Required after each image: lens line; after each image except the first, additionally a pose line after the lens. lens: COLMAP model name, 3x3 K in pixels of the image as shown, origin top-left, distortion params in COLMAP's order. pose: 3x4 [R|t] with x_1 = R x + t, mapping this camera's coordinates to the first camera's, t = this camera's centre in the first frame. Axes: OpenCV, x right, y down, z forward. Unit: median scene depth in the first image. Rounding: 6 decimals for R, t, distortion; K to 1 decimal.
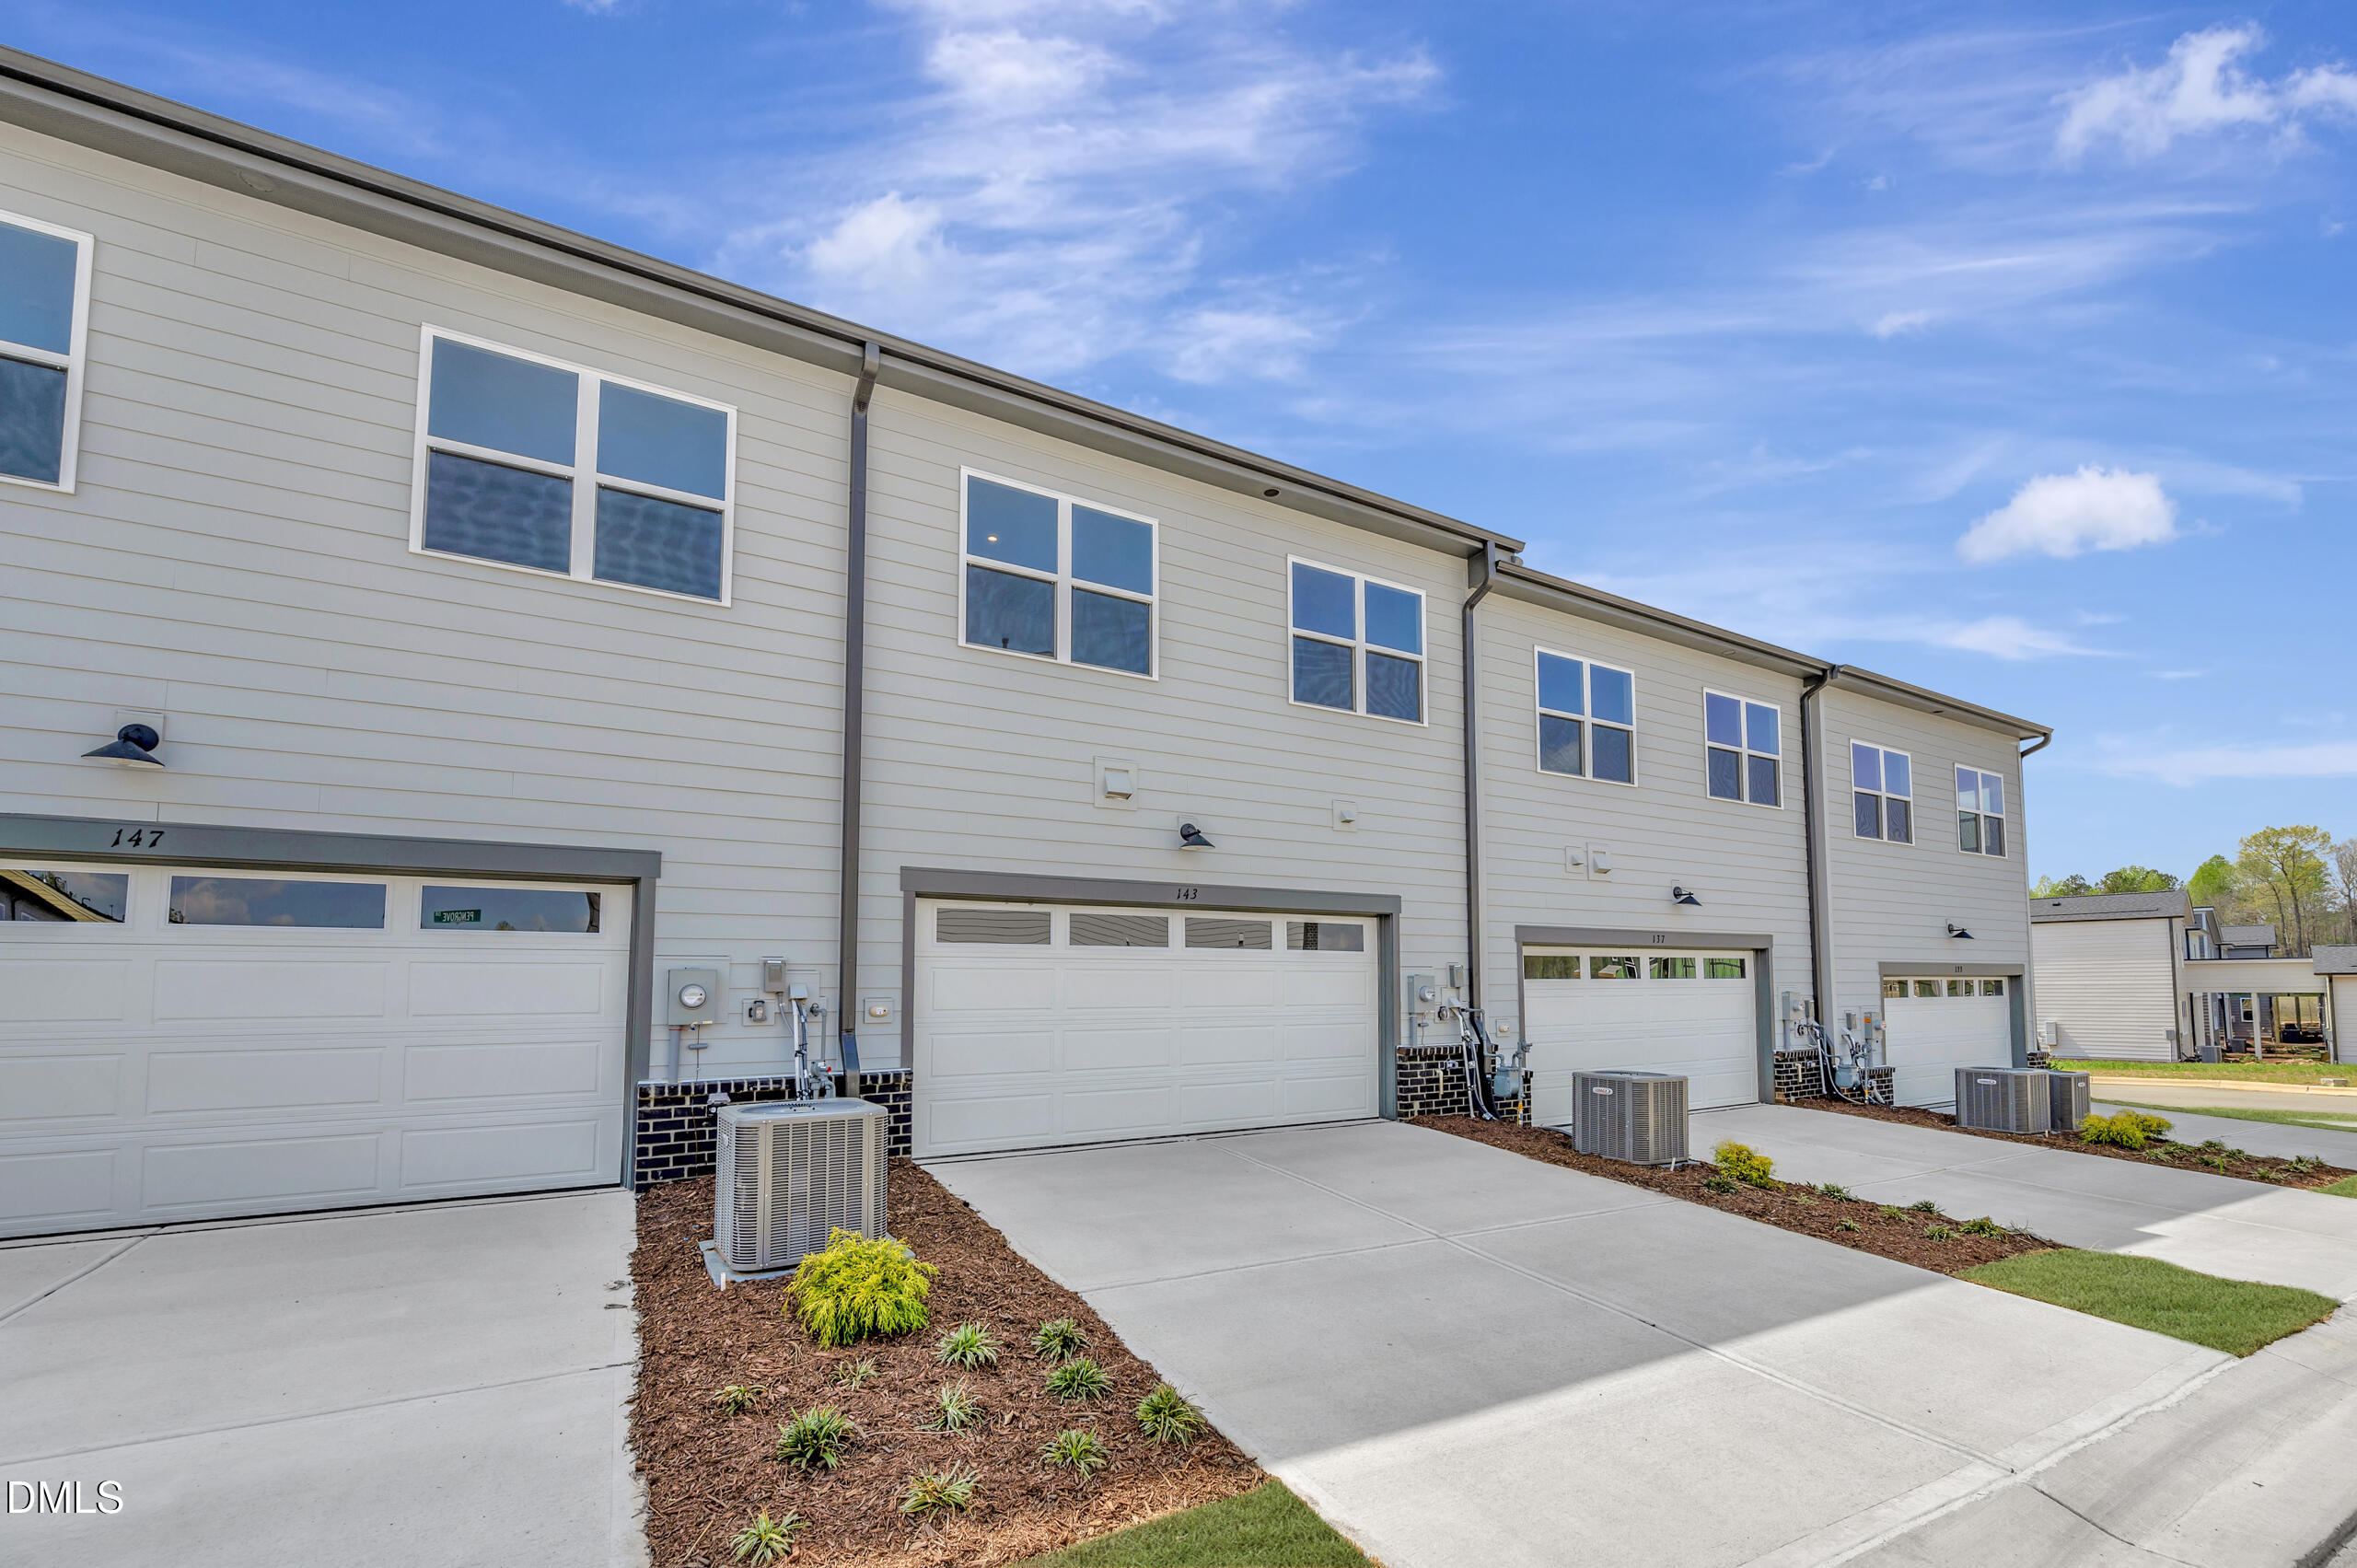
lens RADIAL K [[924.0, 0, 1190.7], [0, 924.0, 769.4], [0, 0, 1]] dist [-0.000312, -0.000218]
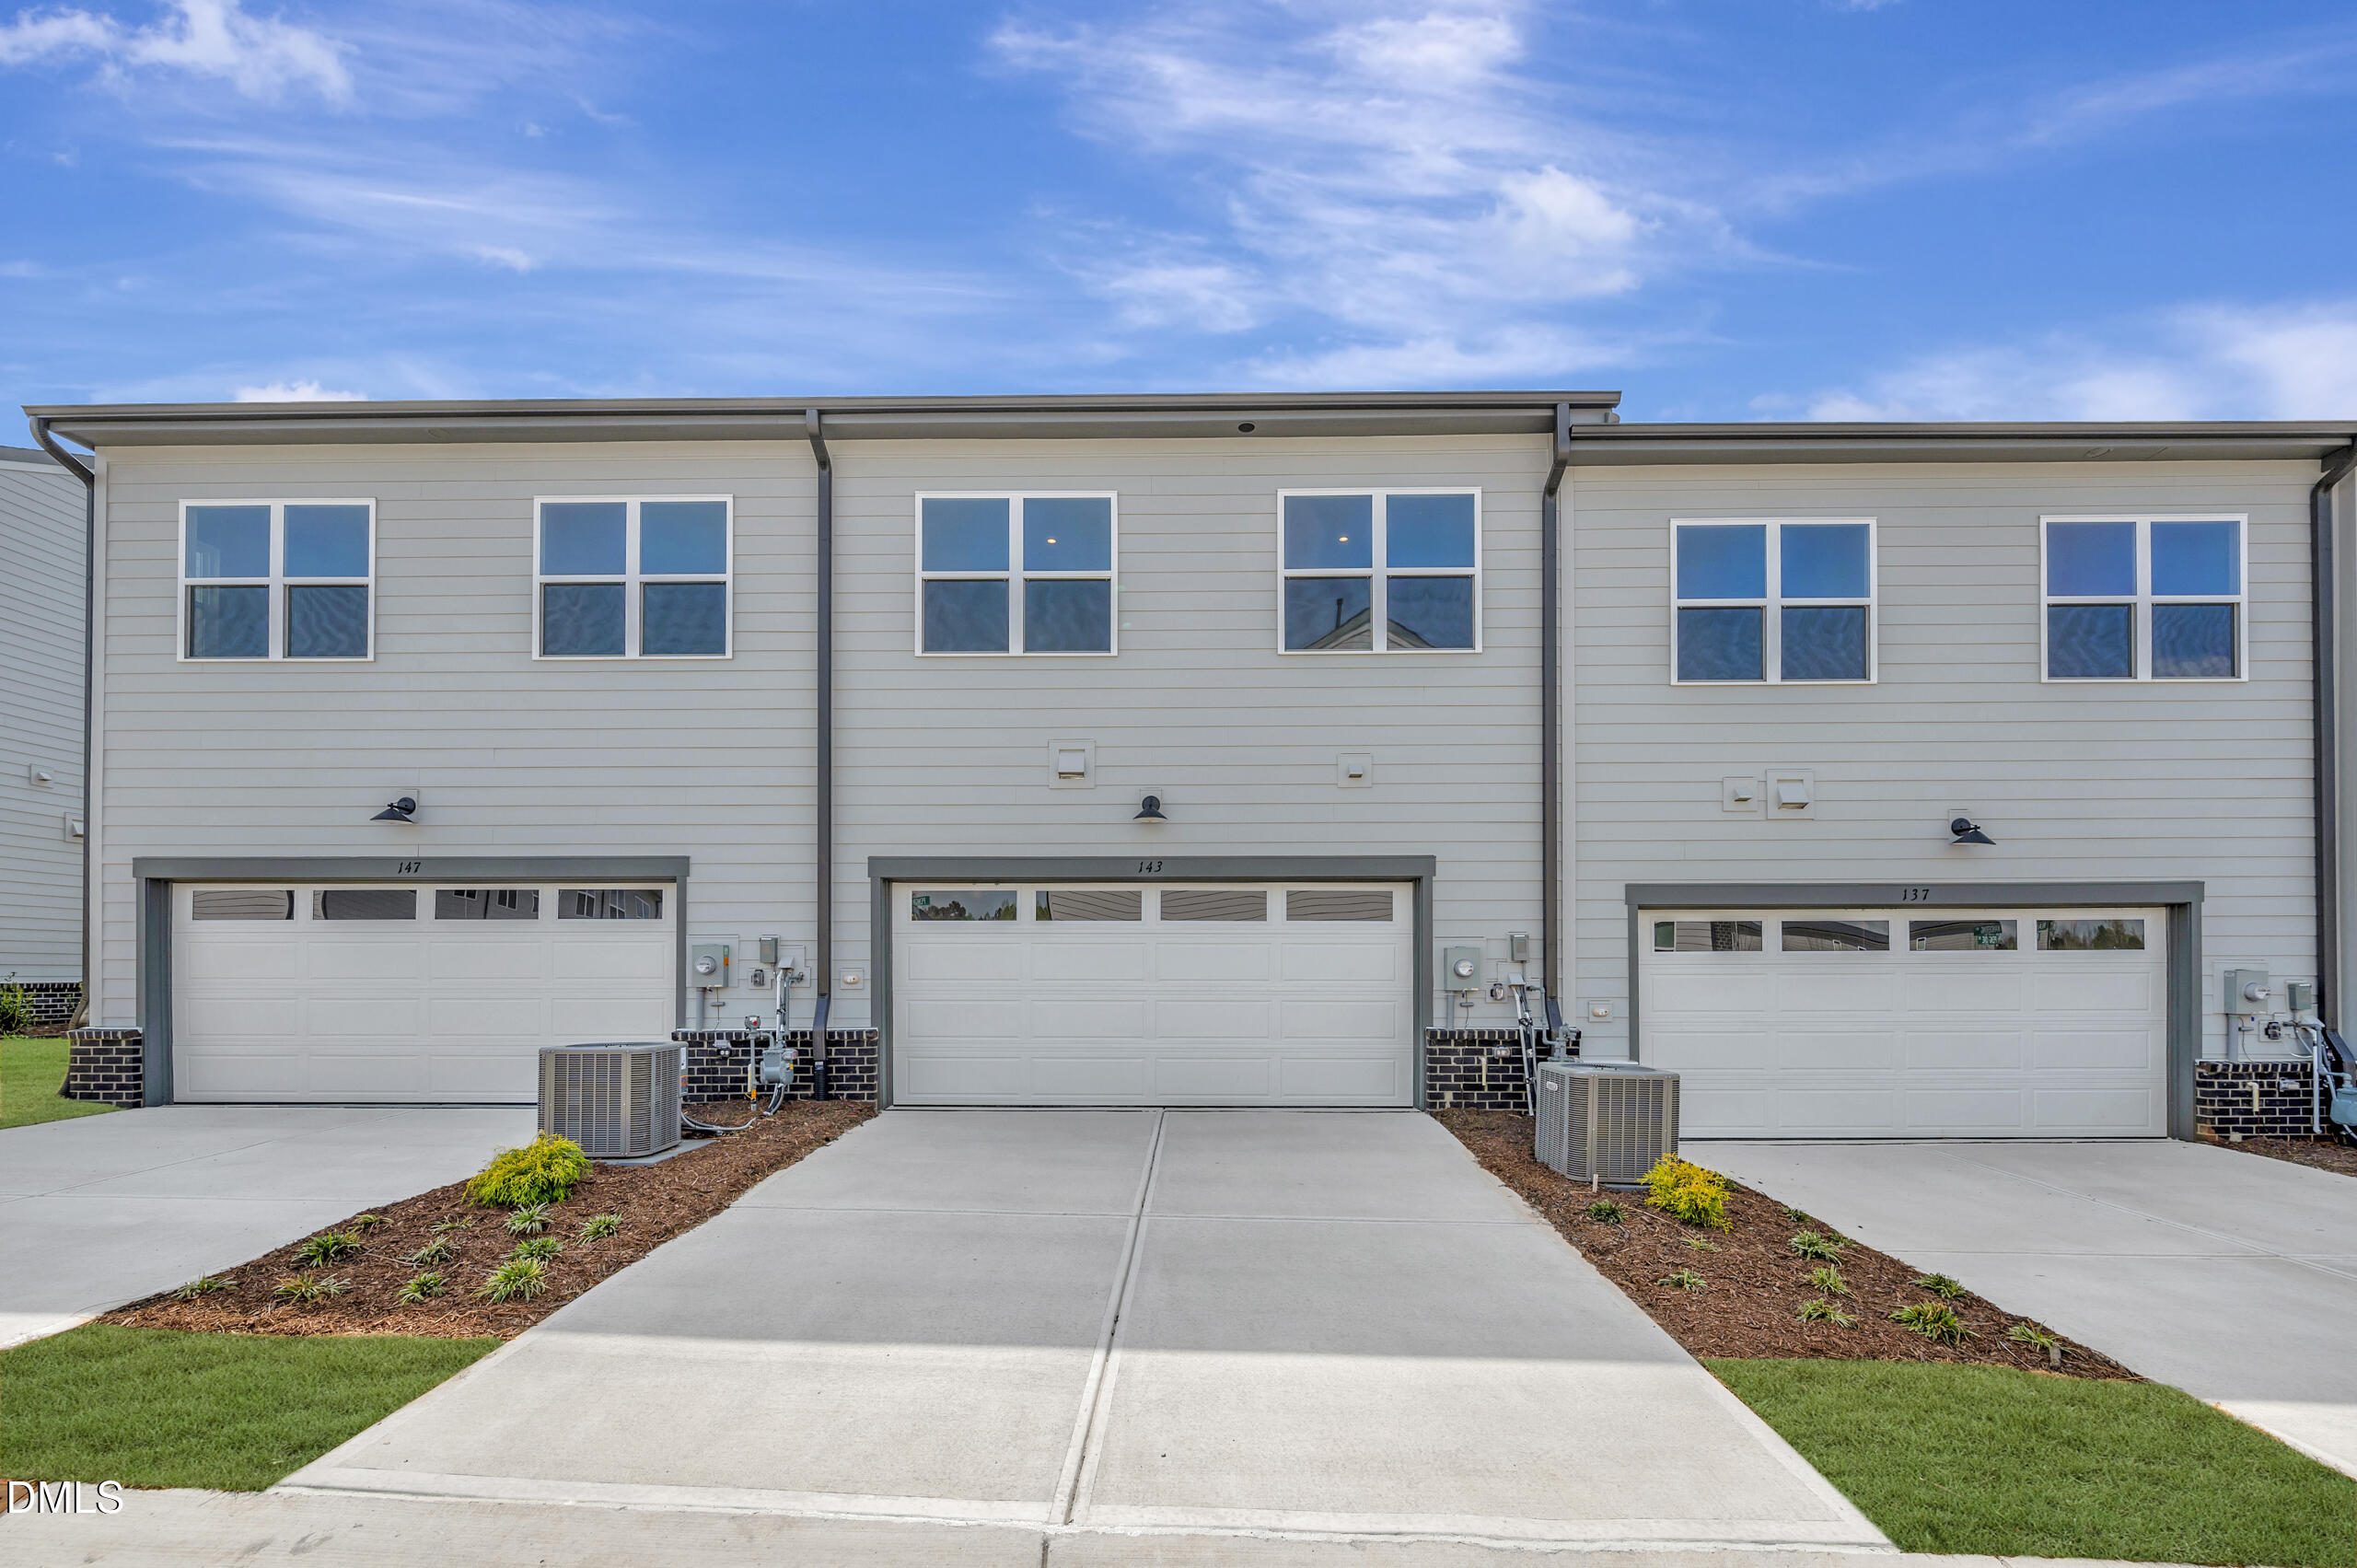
lens RADIAL K [[957.4, 0, 1177.4], [0, 957.4, 796.5], [0, 0, 1]] dist [-0.001281, -0.000141]
pose [[0.863663, -0.087255, -0.496461, 0.517567], [0.112804, 0.993381, 0.021647, 0.039690], [0.491286, -0.074698, 0.867789, 0.127020]]
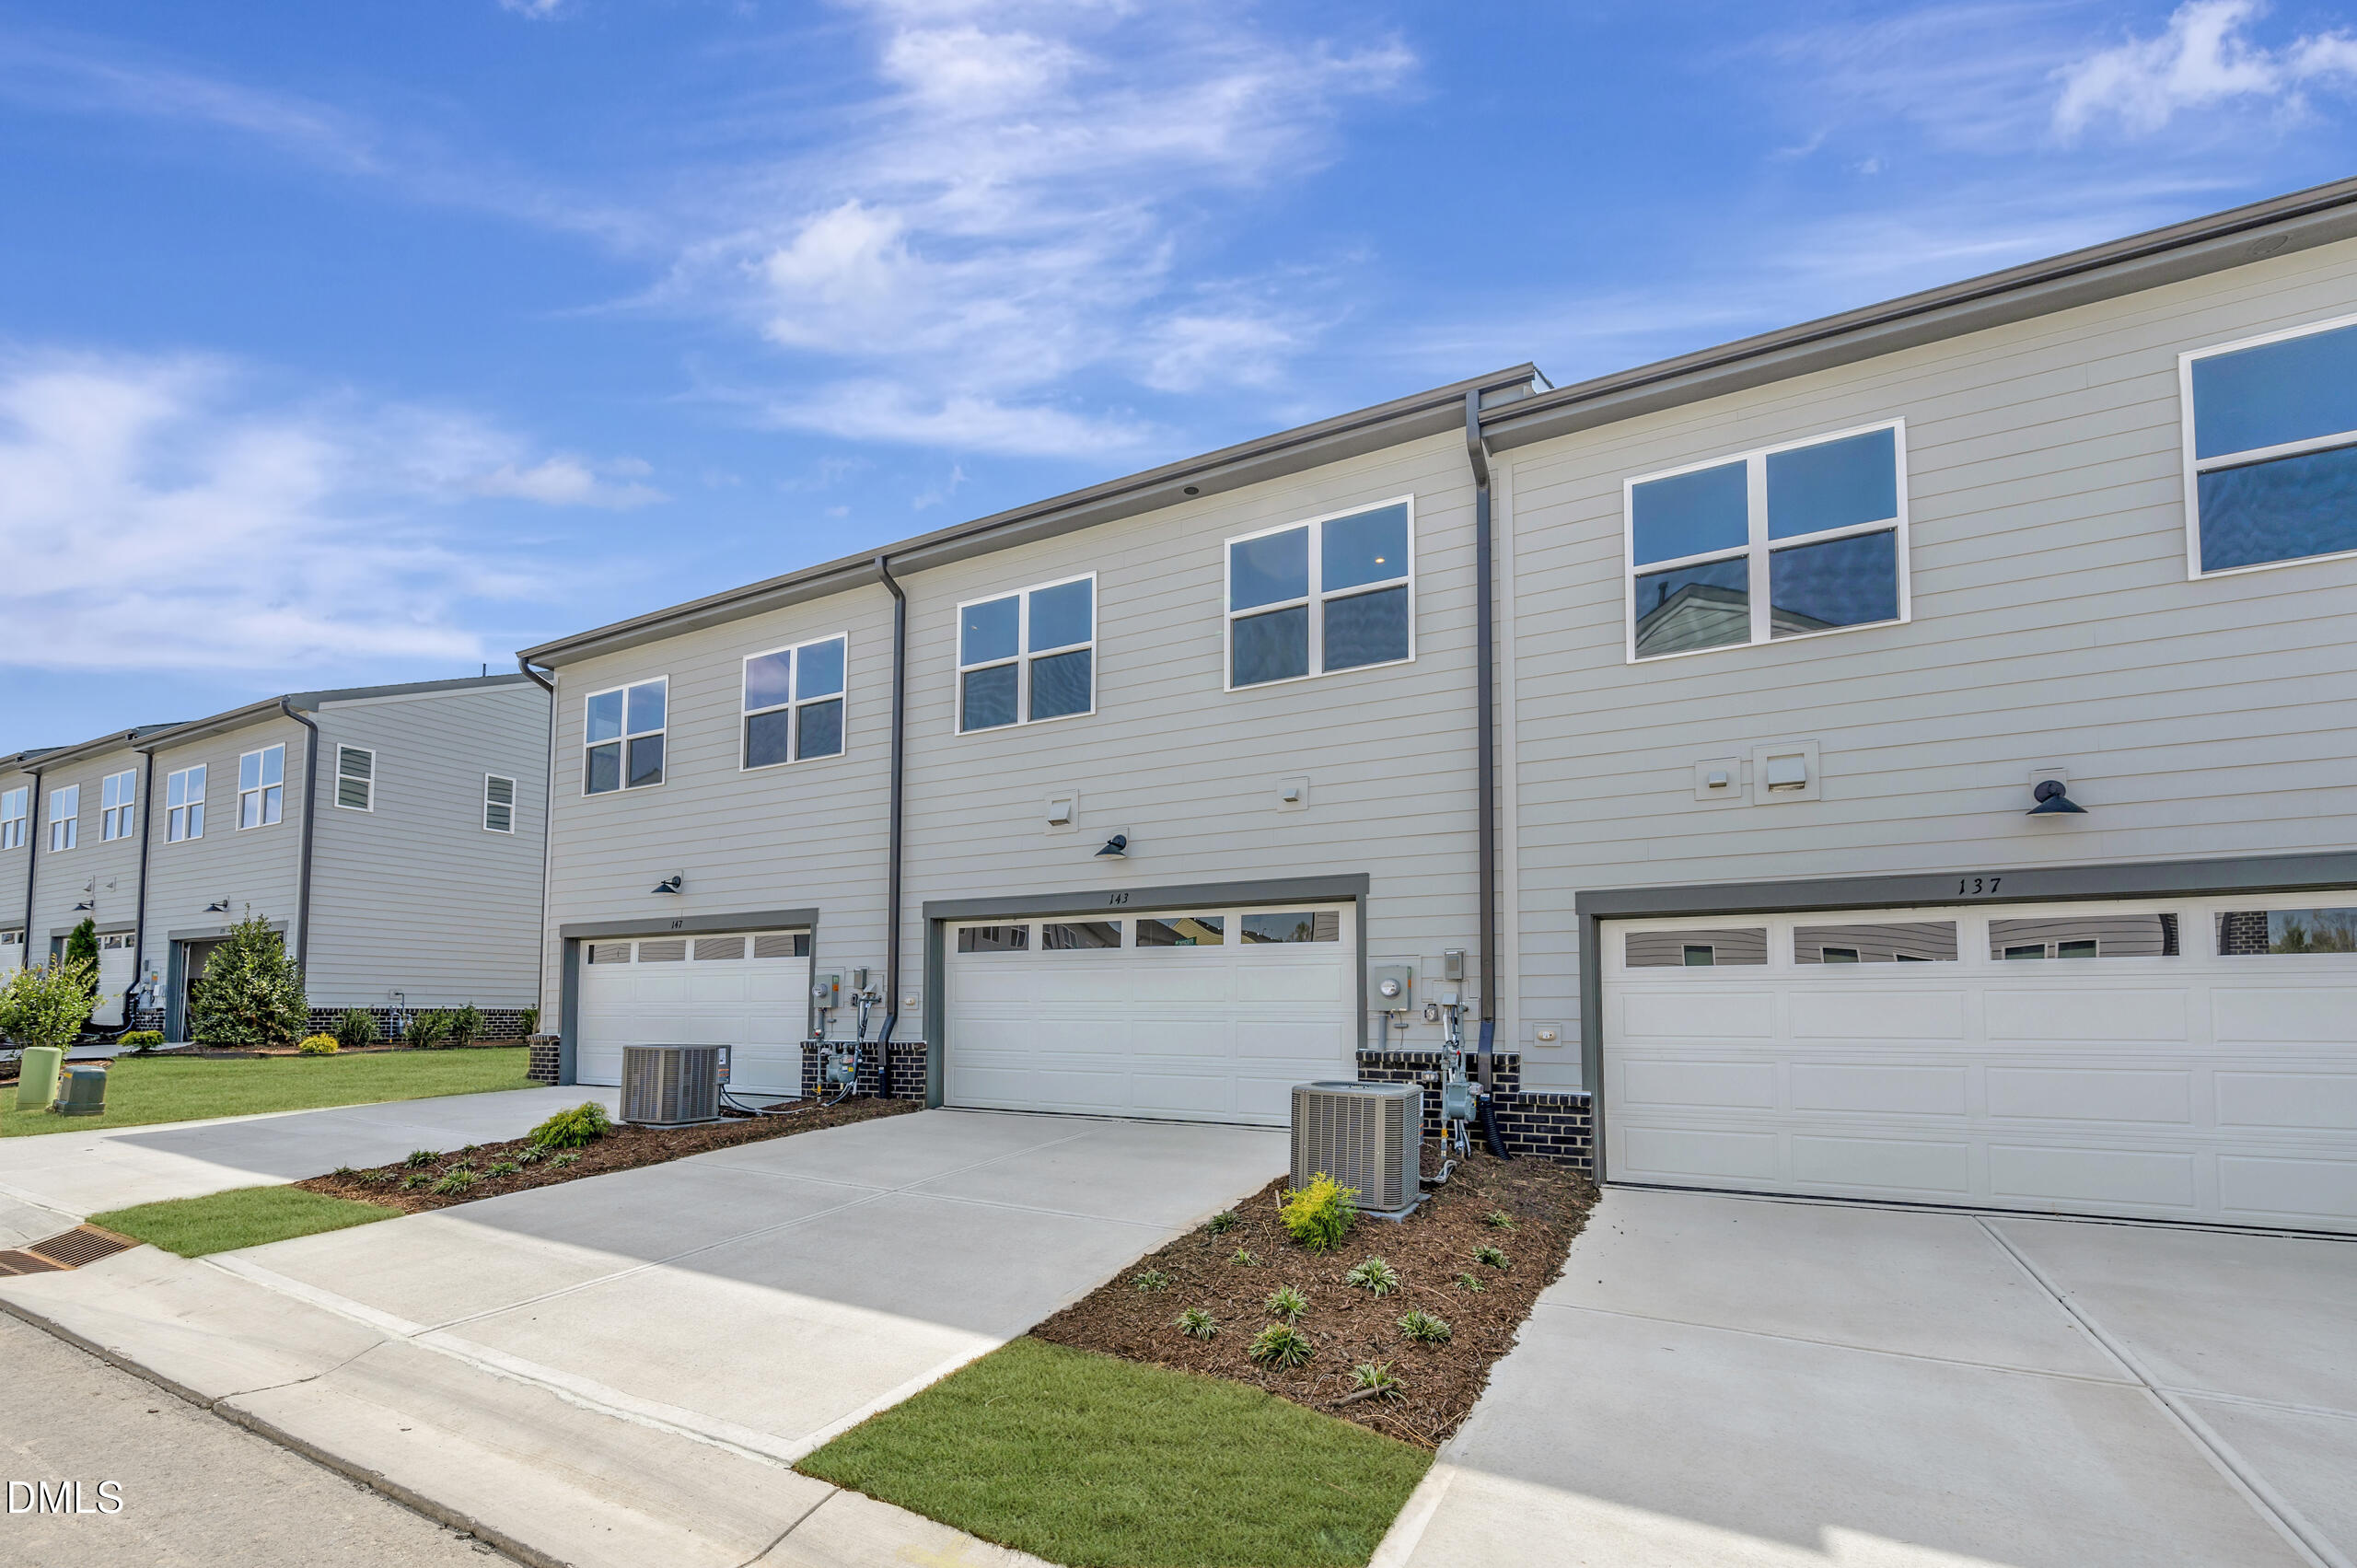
lens RADIAL K [[933.3, 0, 1184.8], [0, 933.3, 784.9], [0, 0, 1]] dist [0.000328, -0.000059]
pose [[0.557792, -0.190223, -0.807888, 0.930418], [0.187456, 0.977104, -0.100640, 0.124499], [0.808534, -0.095307, 0.580679, 0.416582]]
